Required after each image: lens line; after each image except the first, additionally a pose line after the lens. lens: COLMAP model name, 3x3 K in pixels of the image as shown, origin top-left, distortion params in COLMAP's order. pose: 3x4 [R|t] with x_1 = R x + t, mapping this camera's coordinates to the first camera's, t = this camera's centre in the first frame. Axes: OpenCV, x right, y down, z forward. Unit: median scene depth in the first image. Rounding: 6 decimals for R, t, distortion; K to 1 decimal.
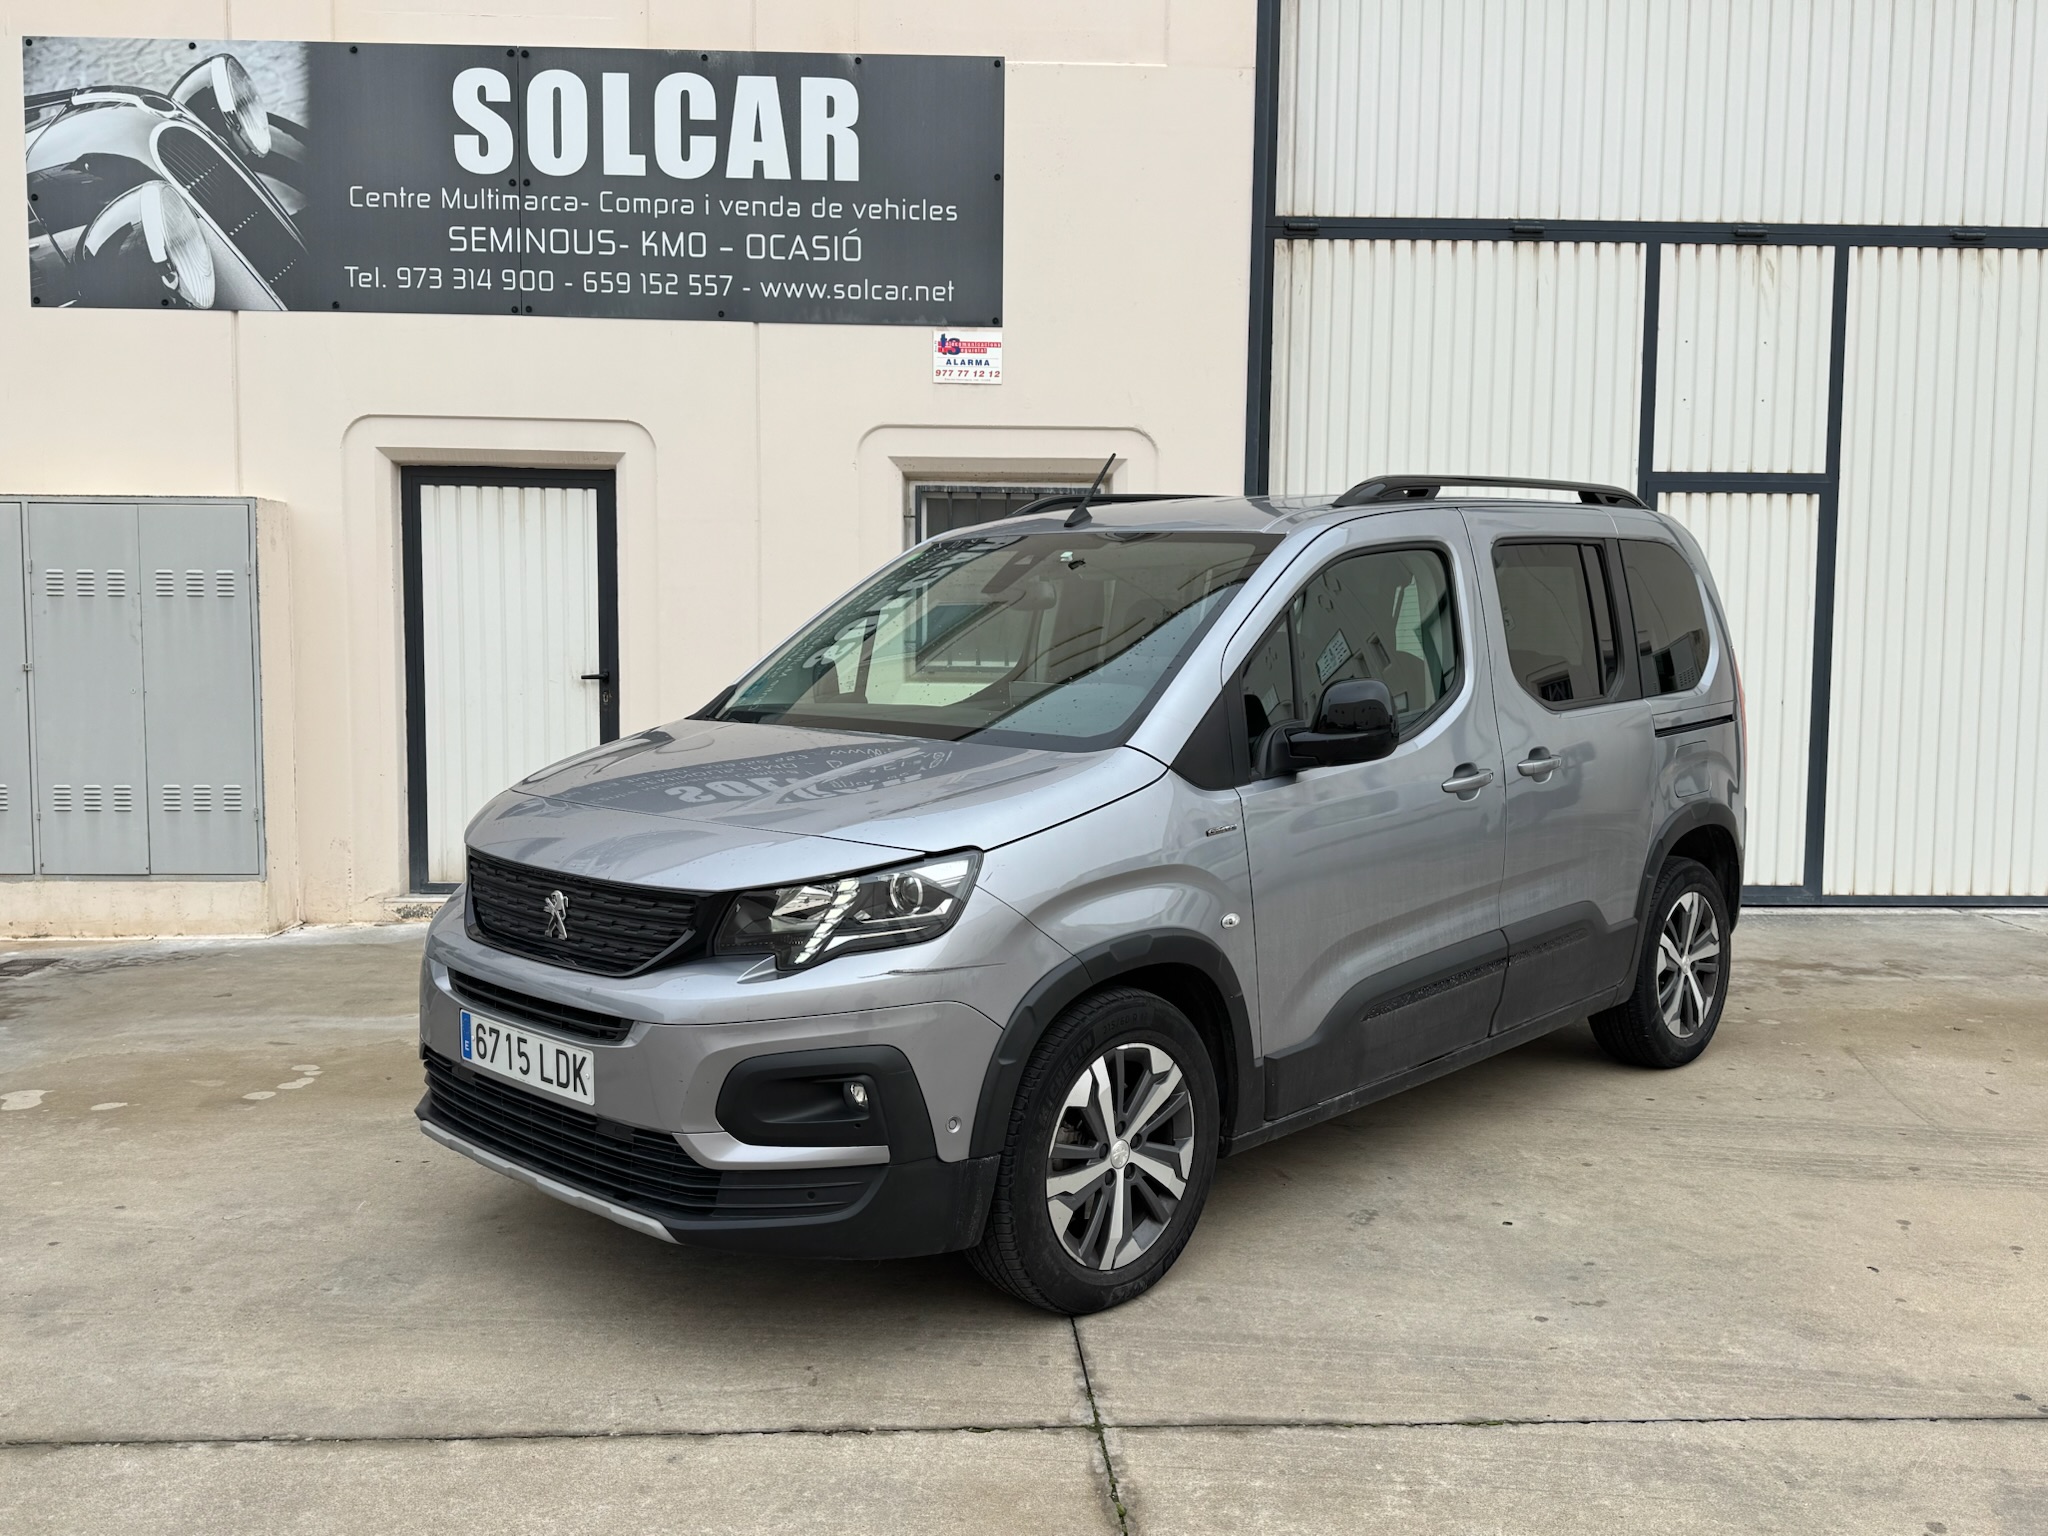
lens RADIAL K [[1727.1, 0, 1019.6], [0, 1727.1, 770.7], [0, 0, 1]] dist [0.040245, -0.073674]
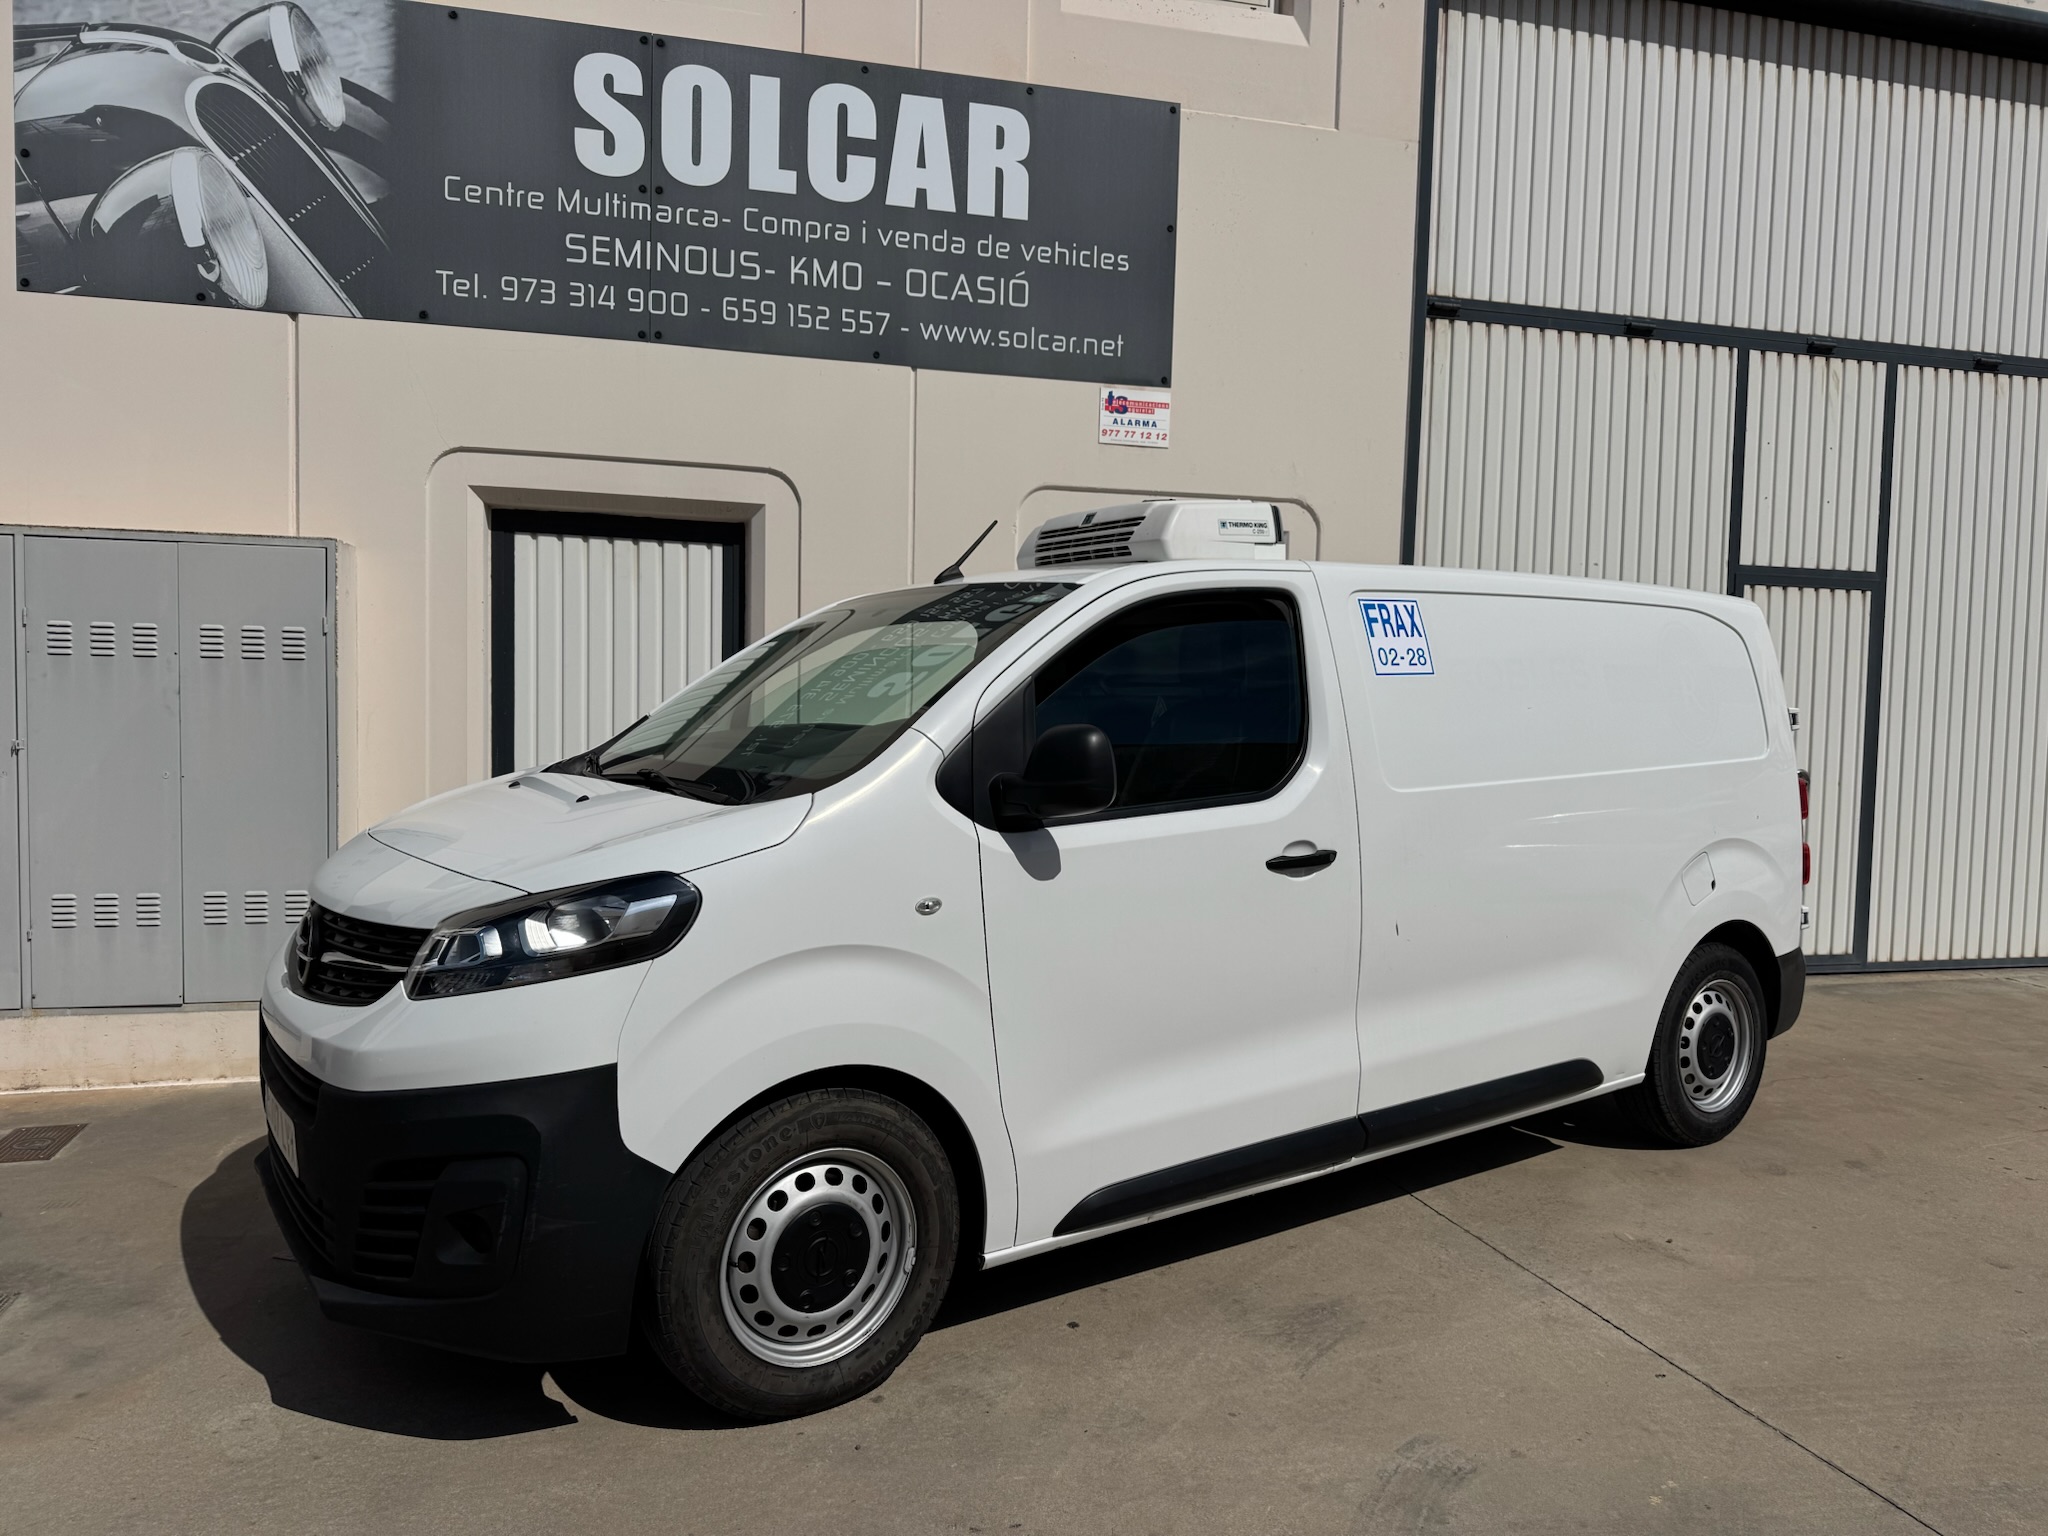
lens RADIAL K [[1452.1, 0, 1025.4], [0, 1452.1, 780.6], [0, 0, 1]] dist [0.002658, -0.011796]
pose [[0.975784, 0.001216, 0.218733, -0.262637], [0.002626, 0.999847, -0.017273, -0.029936], [-0.218721, 0.017429, 0.975632, 0.254489]]
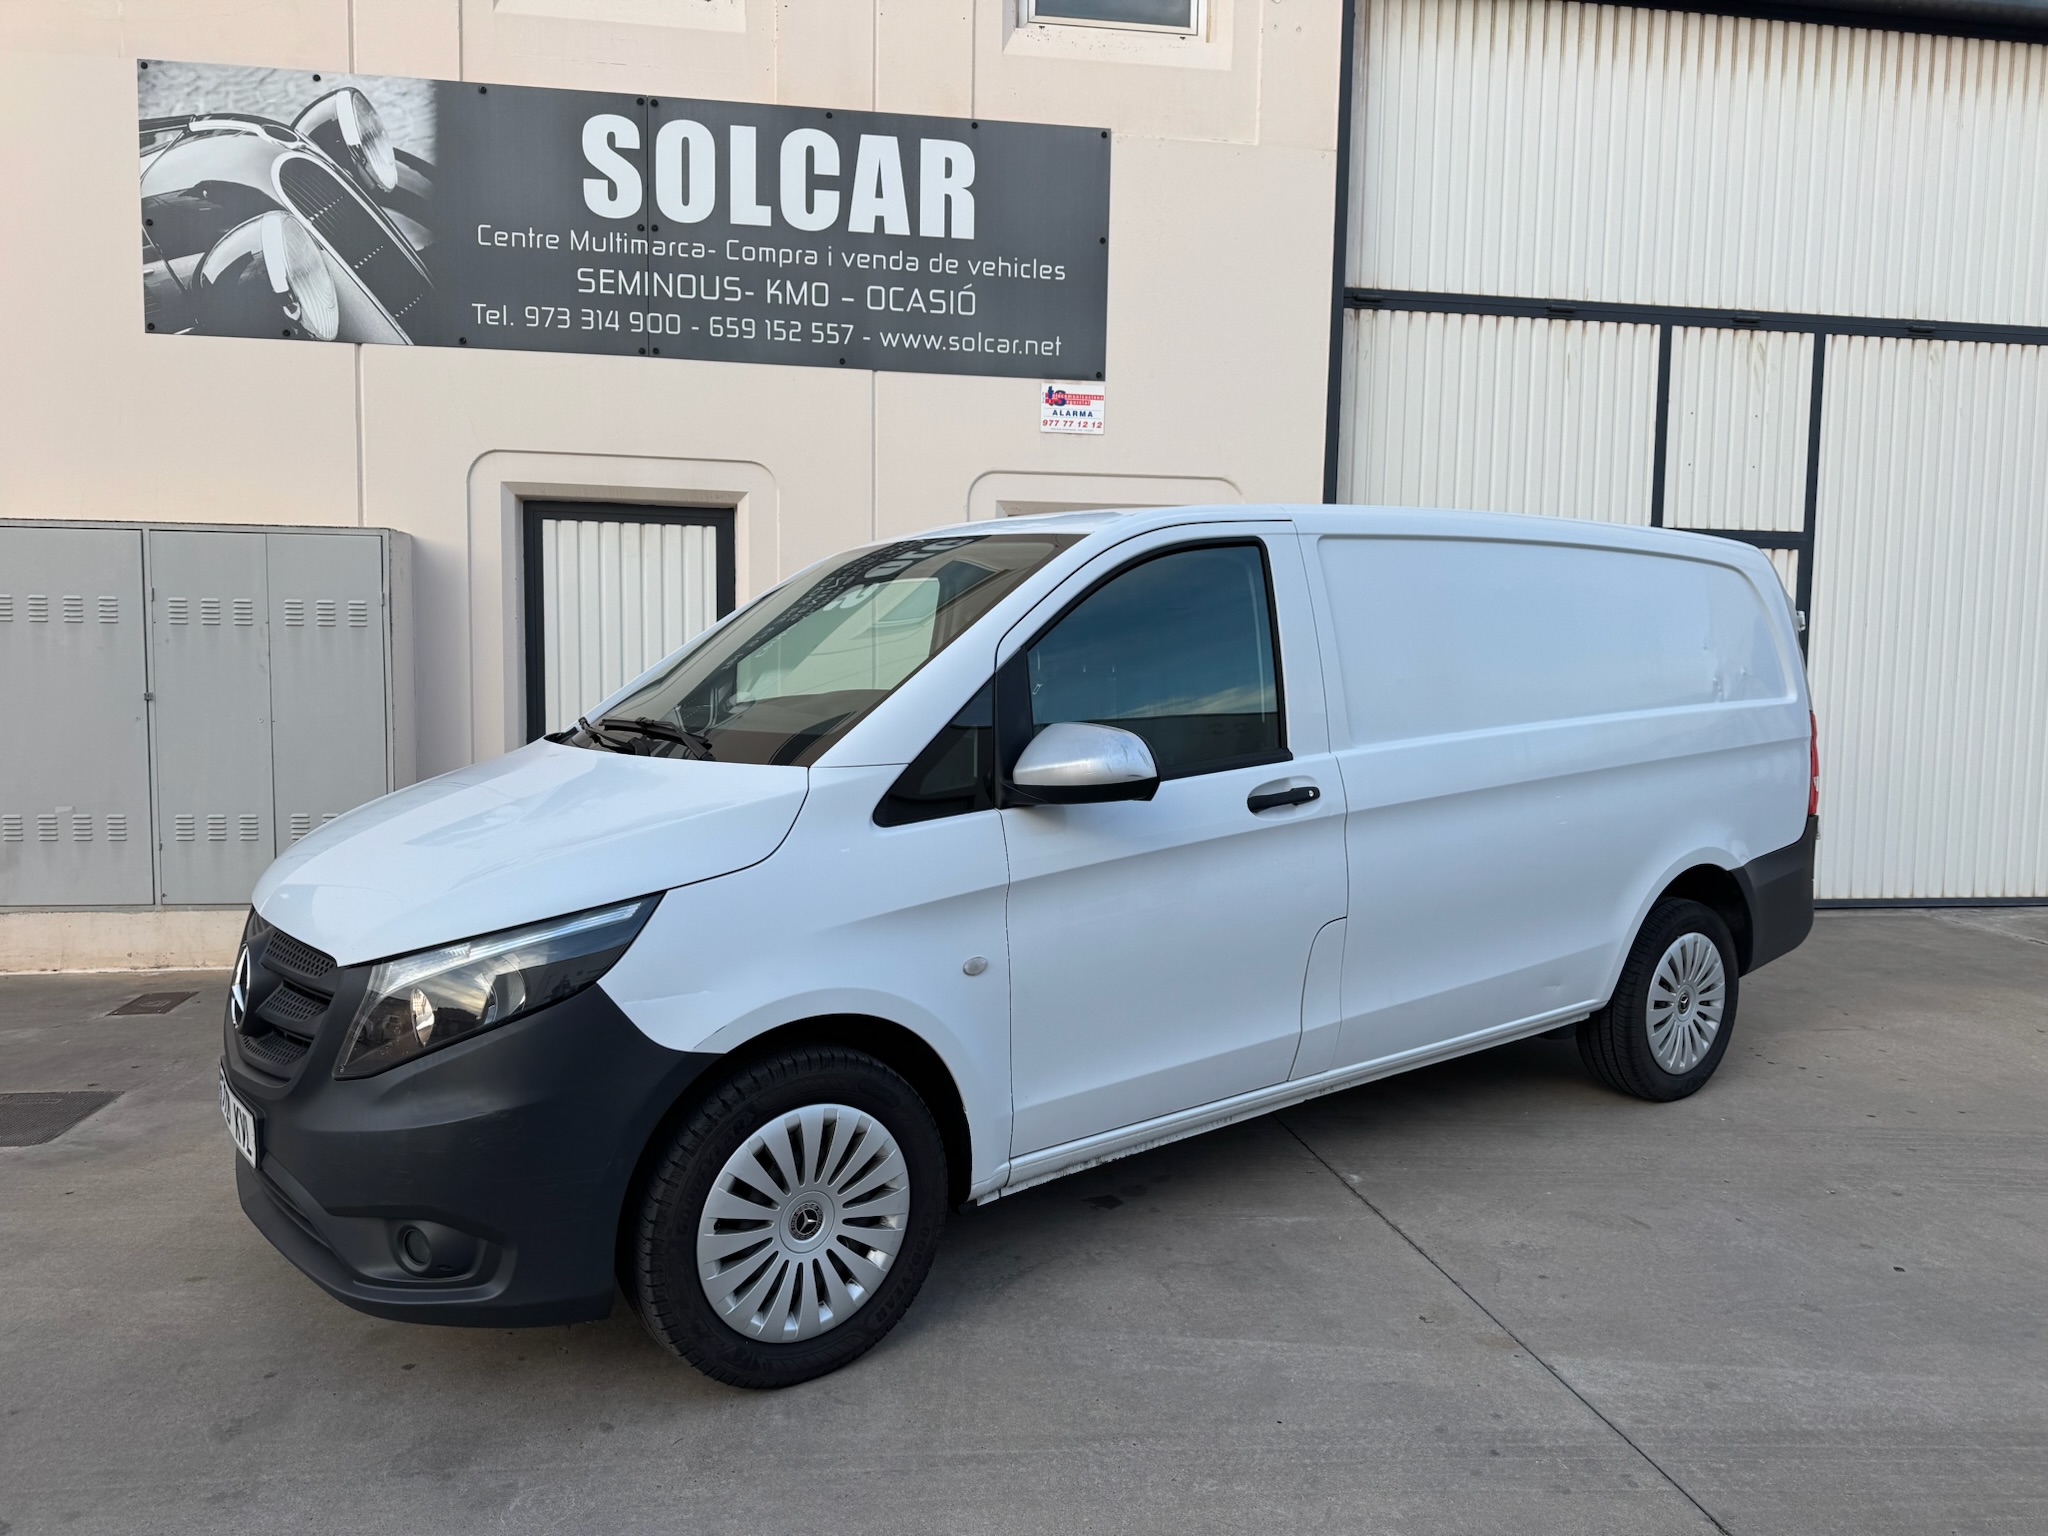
lens RADIAL K [[1452.1, 0, 1030.3], [0, 1452.1, 779.9], [0, 0, 1]] dist [0.002658, -0.011796]
pose [[0.993249, -0.002471, 0.115972, -0.162552], [0.001914, 0.999986, 0.004910, -0.014583], [-0.115982, -0.004655, 0.993240, 0.114724]]
